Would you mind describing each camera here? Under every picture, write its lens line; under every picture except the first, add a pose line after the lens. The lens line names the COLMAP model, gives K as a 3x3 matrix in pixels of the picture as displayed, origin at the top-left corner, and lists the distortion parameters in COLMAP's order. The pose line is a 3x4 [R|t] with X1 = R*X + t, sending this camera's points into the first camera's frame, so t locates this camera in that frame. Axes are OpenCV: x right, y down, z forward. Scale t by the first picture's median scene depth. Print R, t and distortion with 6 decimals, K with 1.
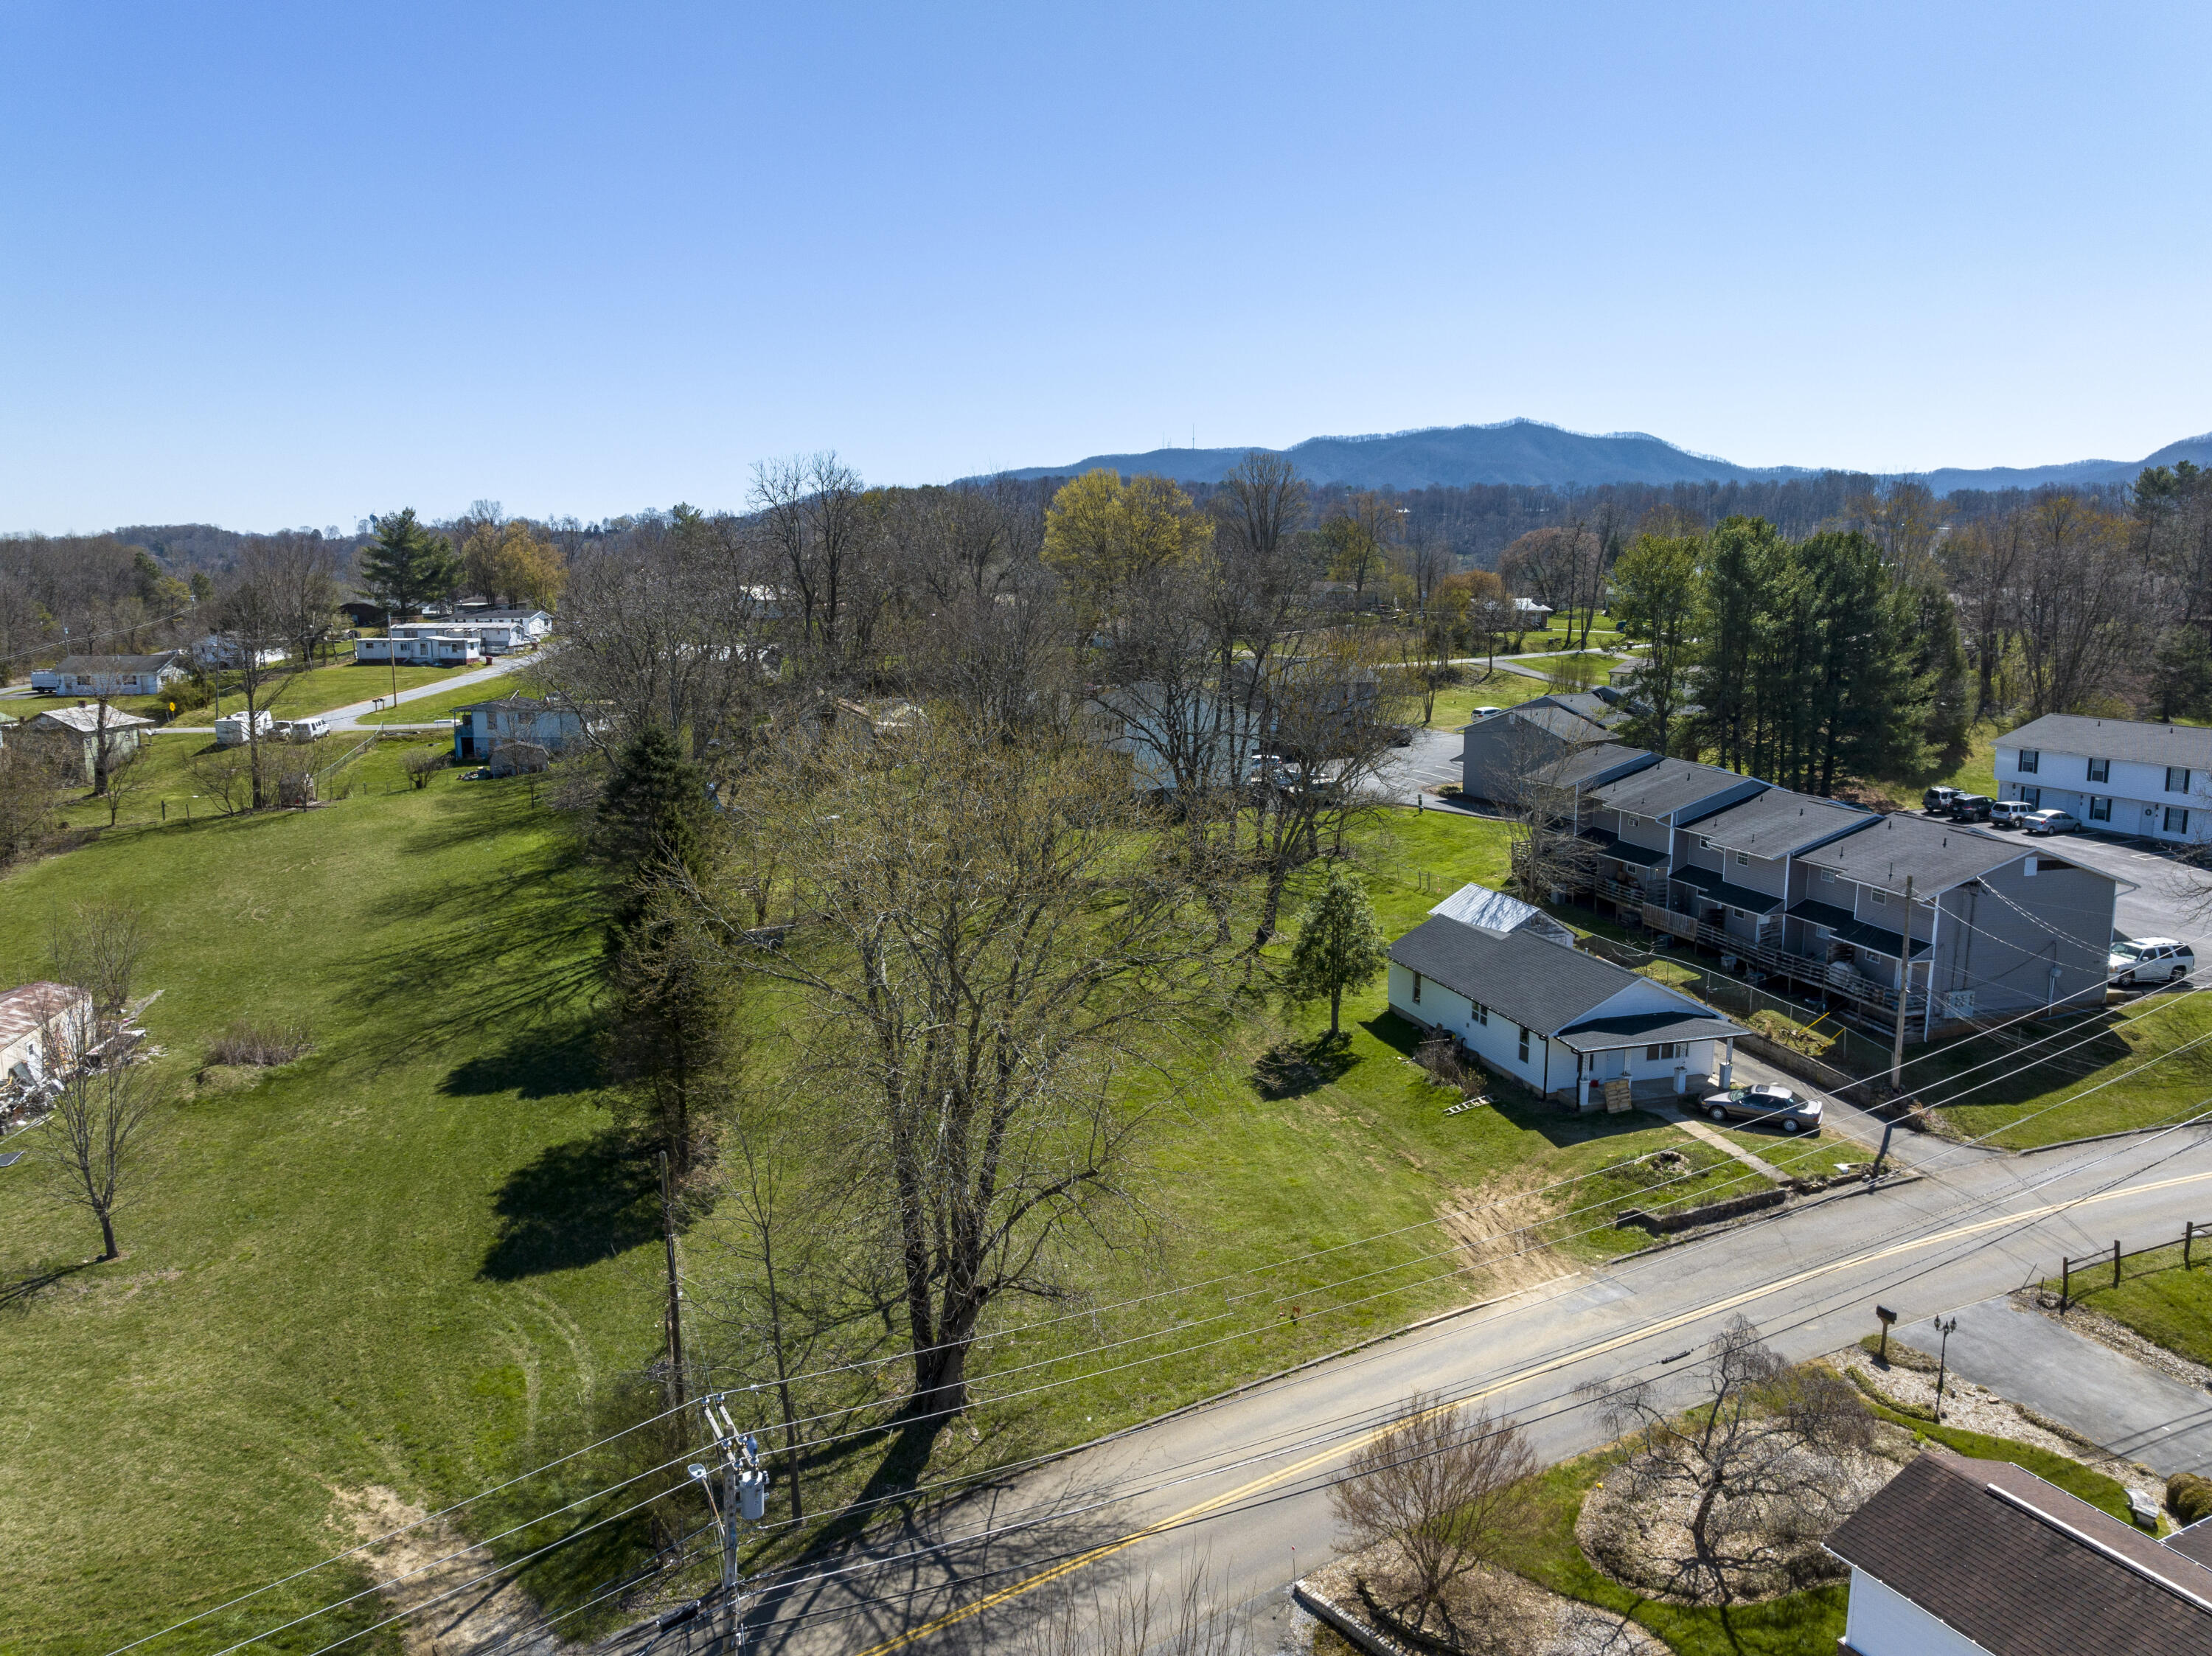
lens RADIAL K [[1556.3, 0, 1106.0], [0, 1556.3, 828.0], [0, 0, 1]] dist [-0.056453, 0.026062]
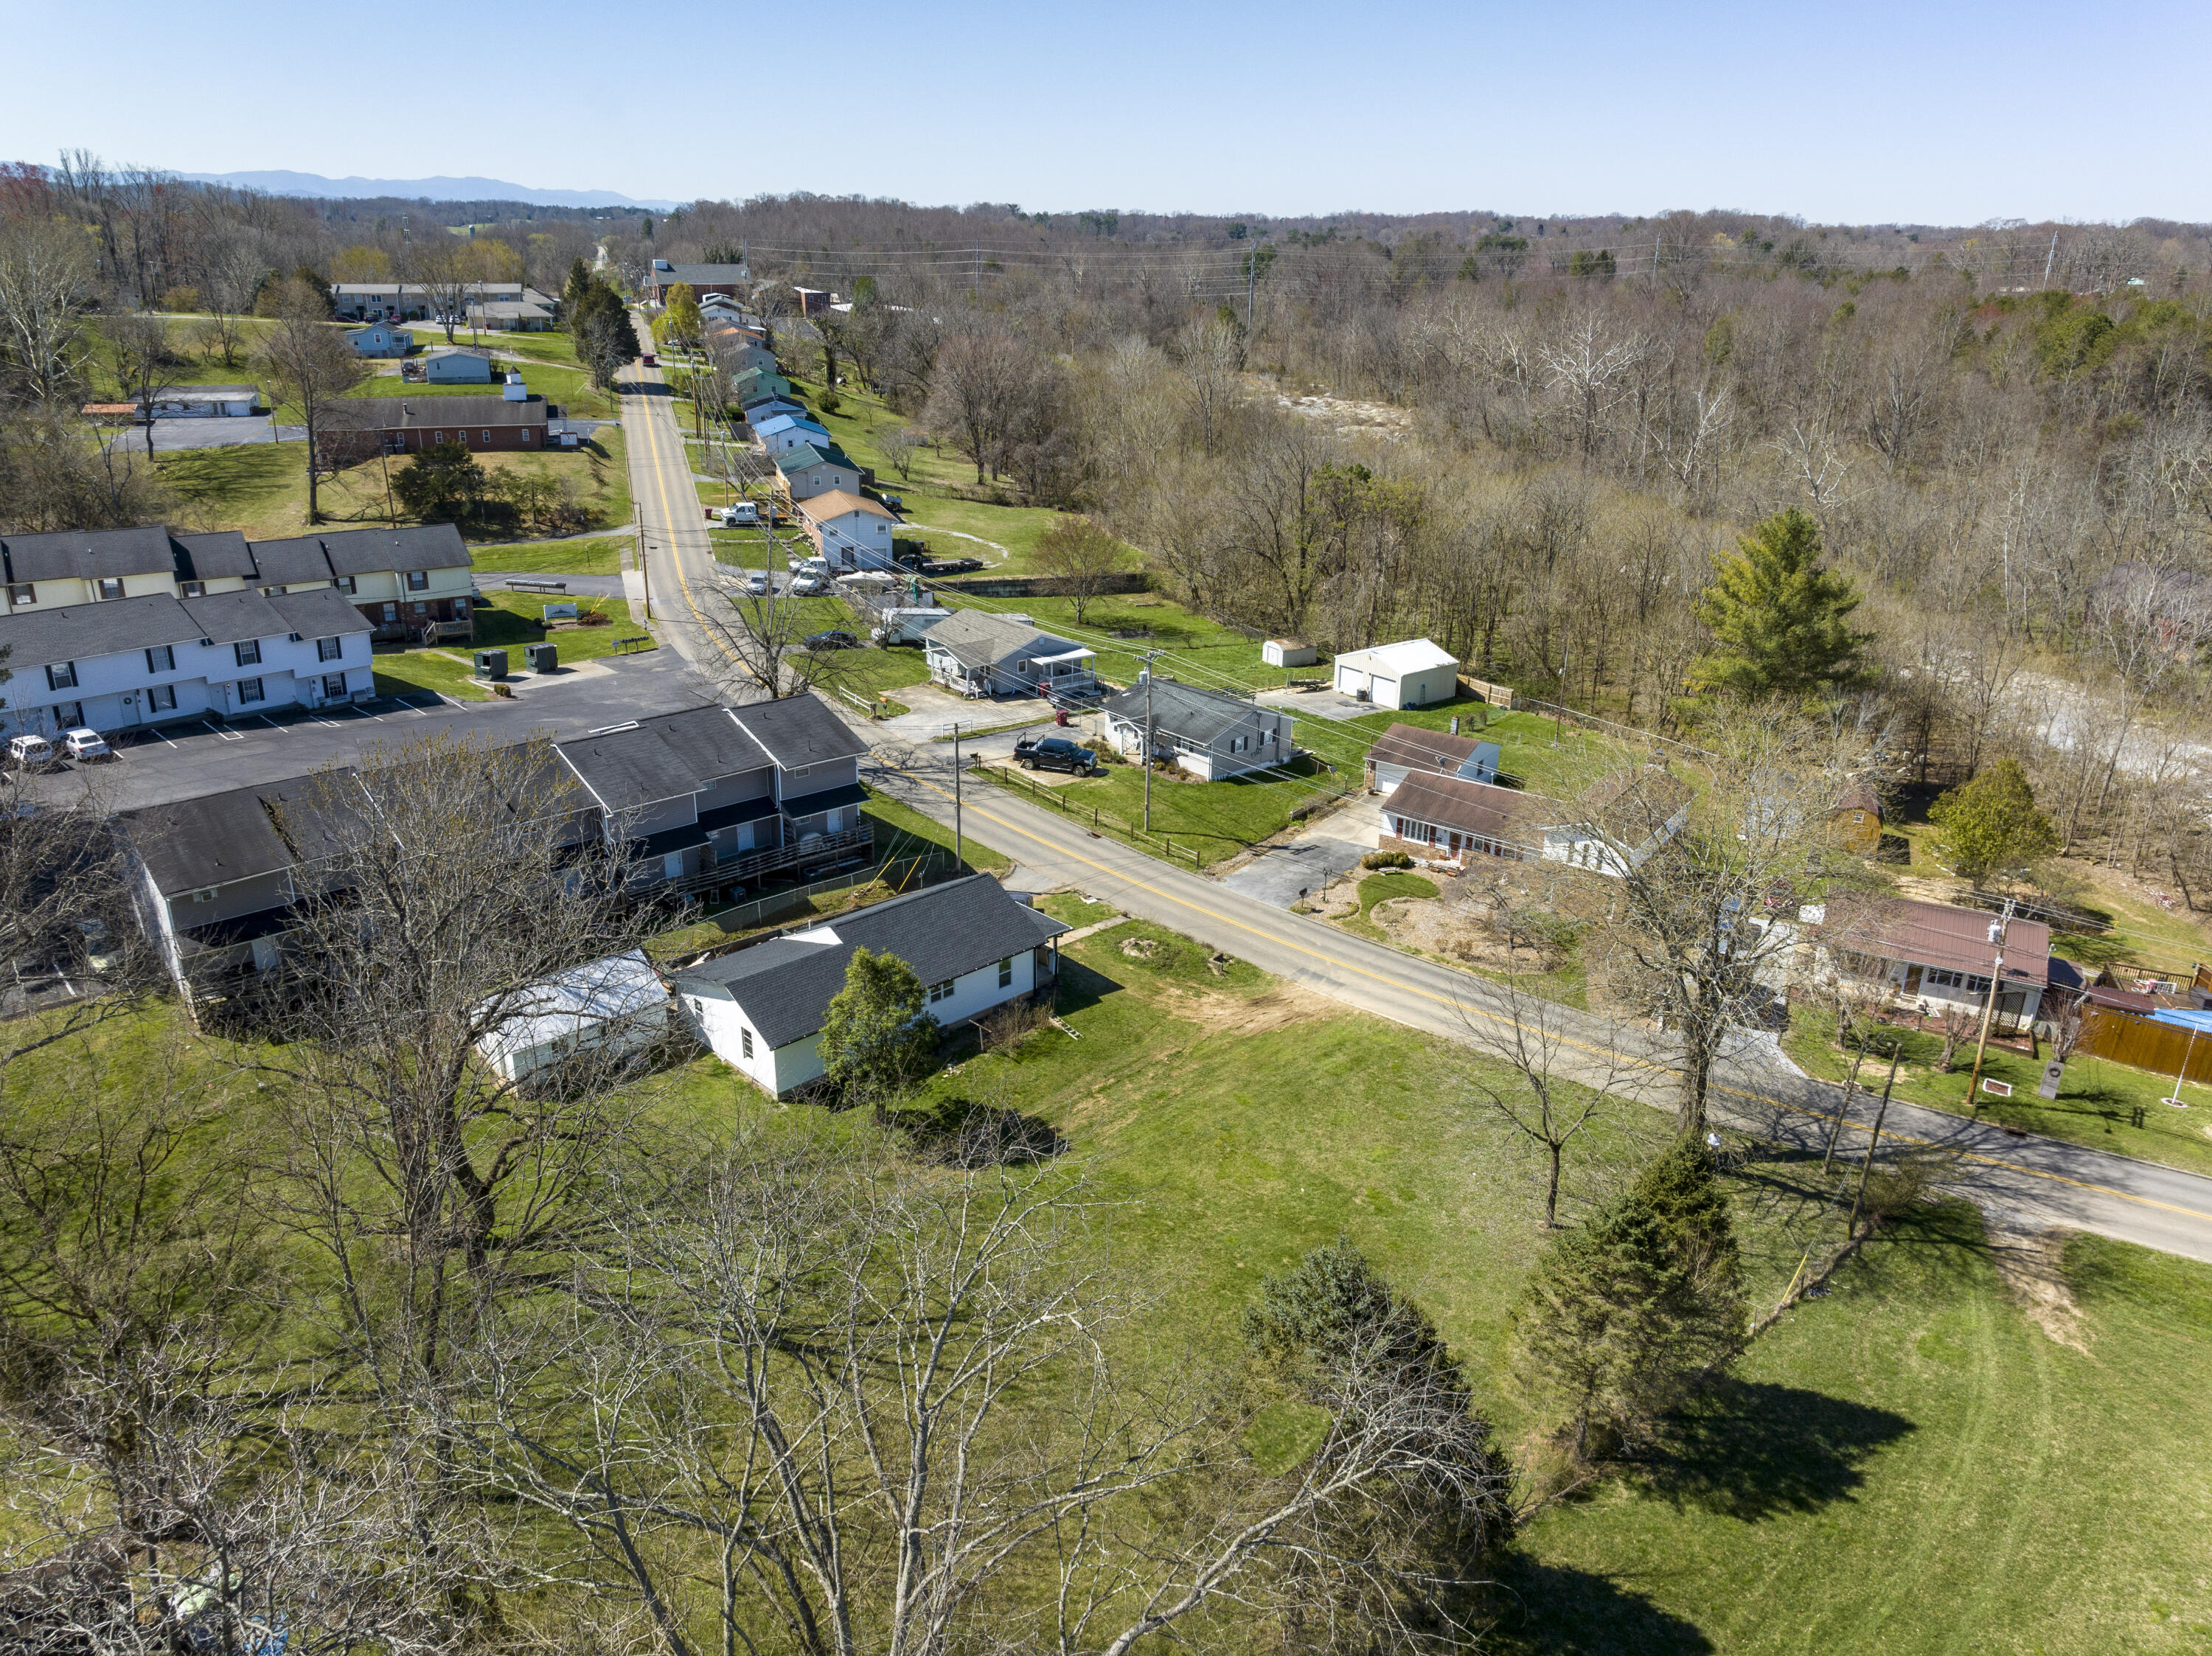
lens RADIAL K [[1556.3, 0, 1106.0], [0, 1556.3, 828.0], [0, 0, 1]] dist [-0.056453, 0.026062]
pose [[-0.464432, -0.328463, 0.822444, -0.732607], [0.126350, 0.894601, 0.428631, -0.476966], [-0.876549, 0.302986, -0.373980, 1.472311]]
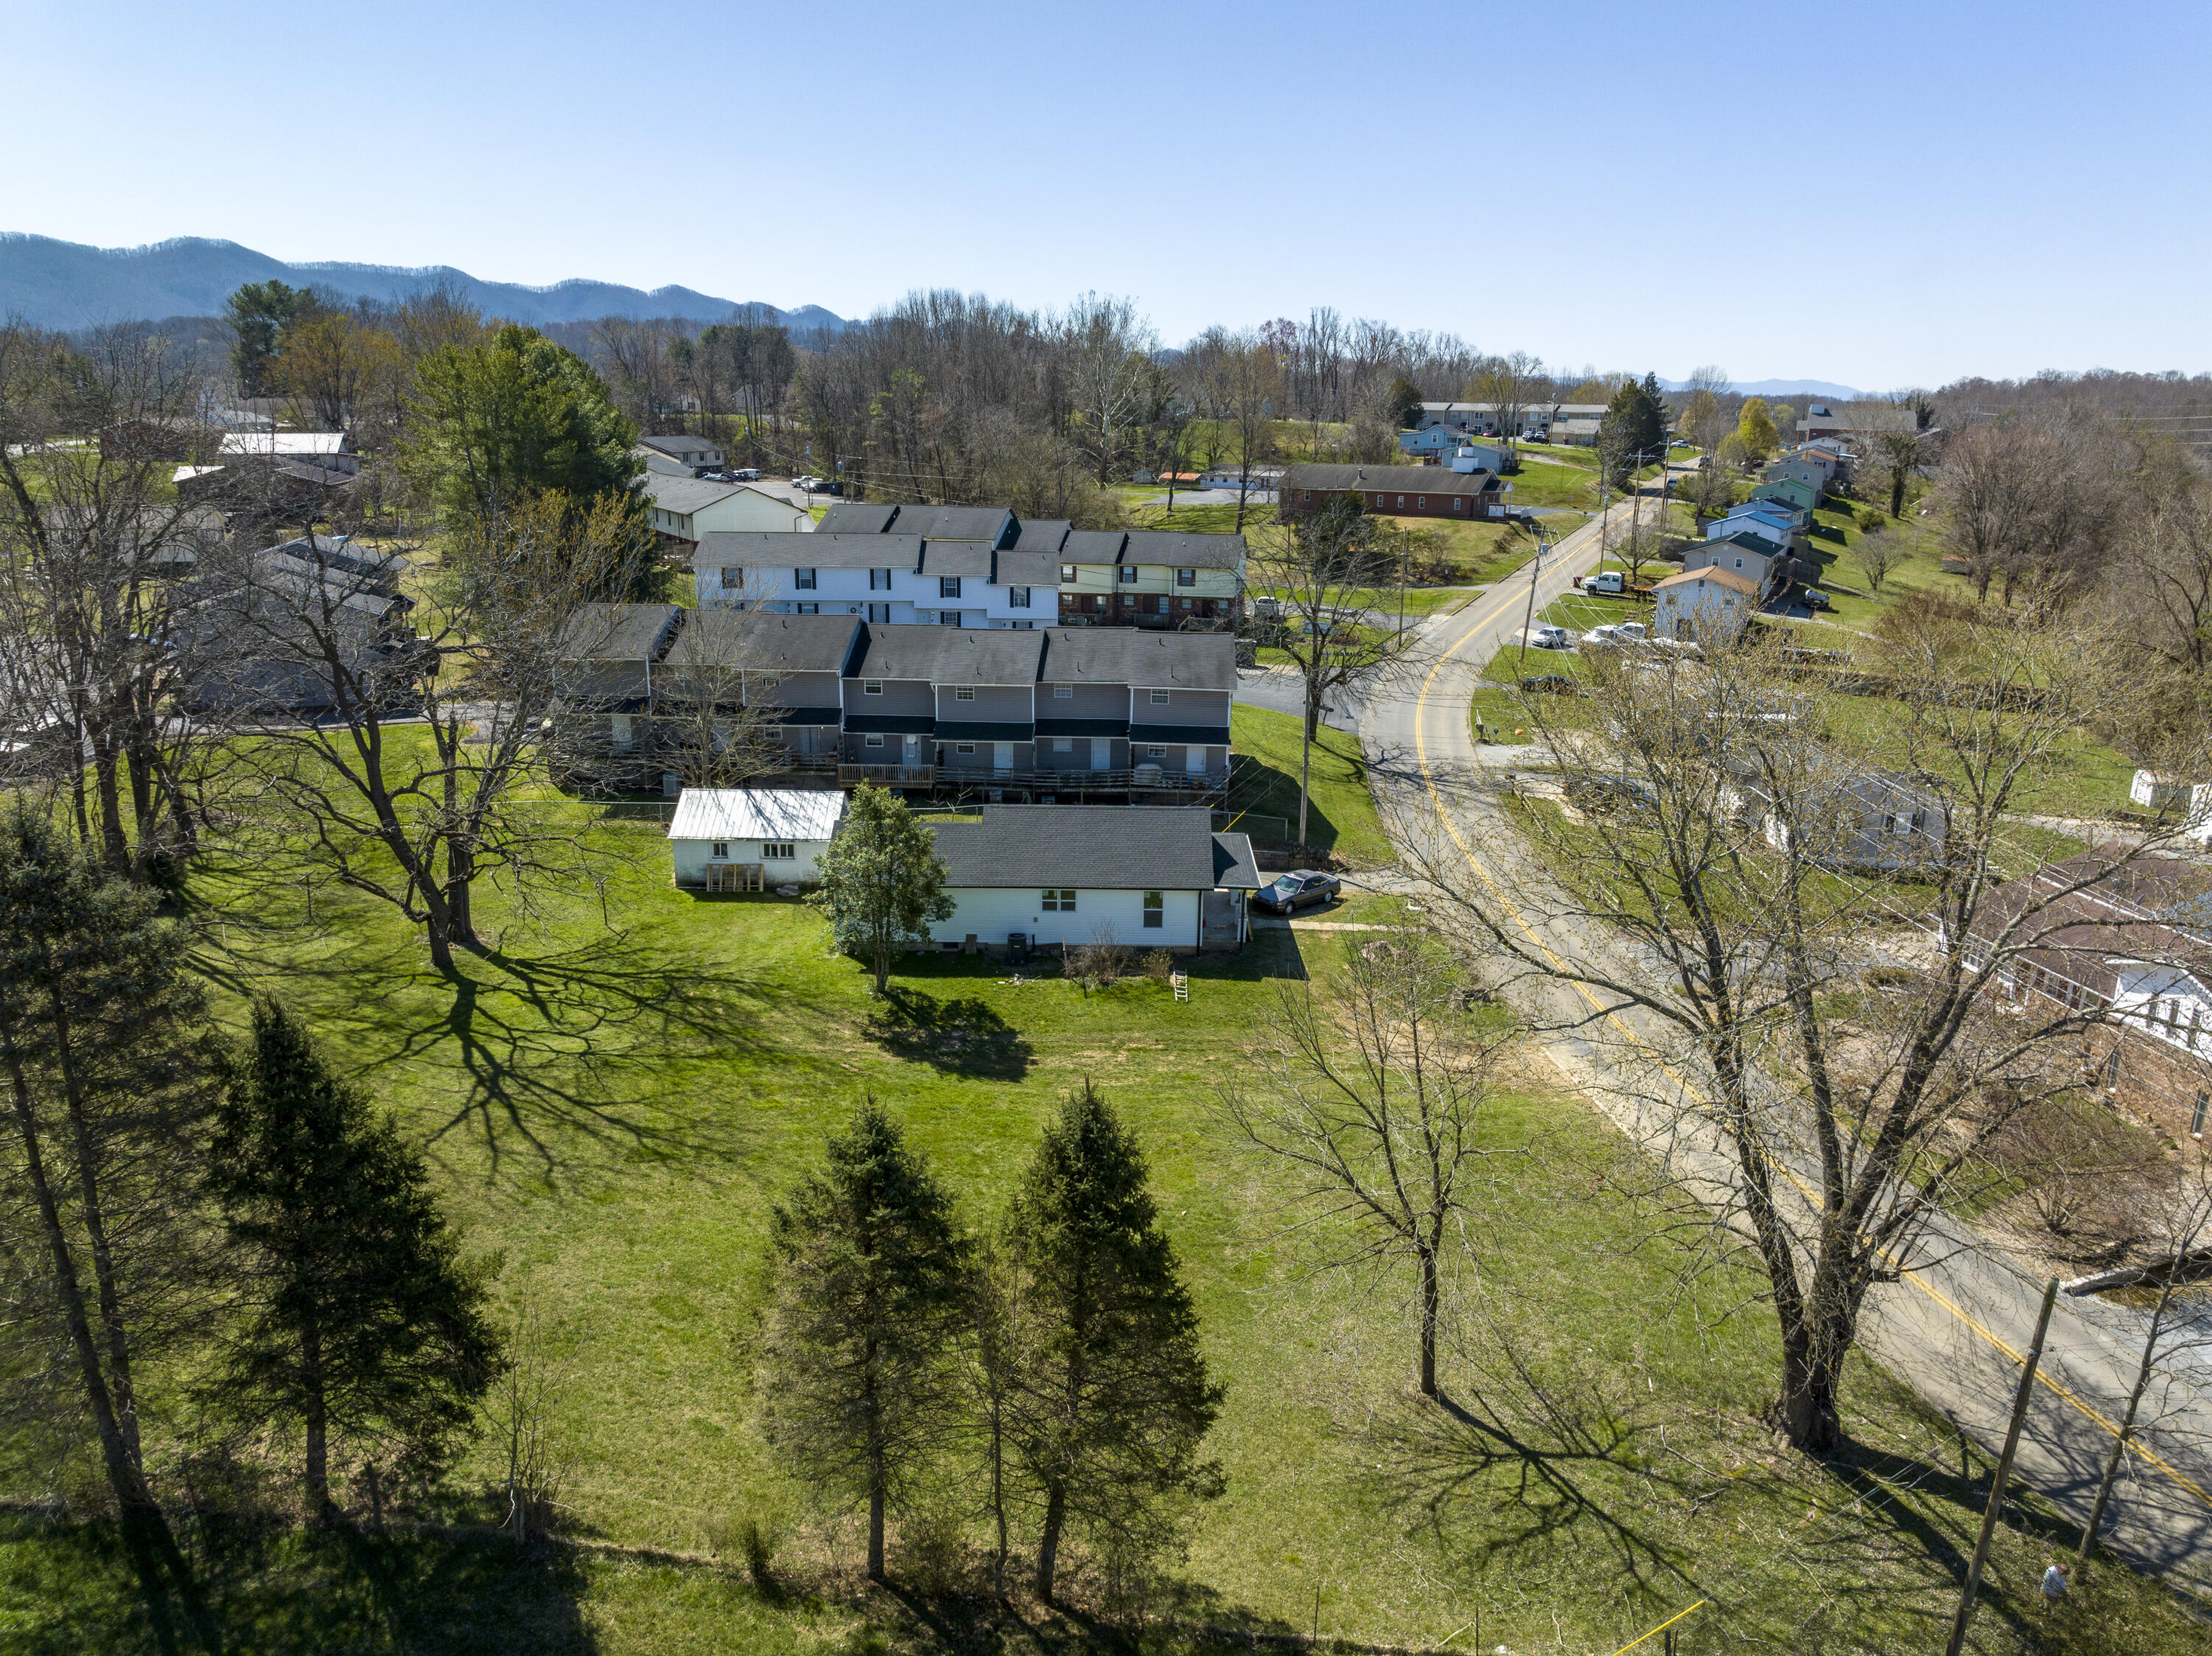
lens RADIAL K [[1556.3, 0, 1106.0], [0, 1556.3, 828.0], [0, 0, 1]] dist [-0.056453, 0.026062]
pose [[0.292028, -0.244944, 0.924512, -0.669436], [0.144186, 0.966875, 0.210623, -0.123565], [-0.945479, 0.071794, 0.317673, 0.801576]]
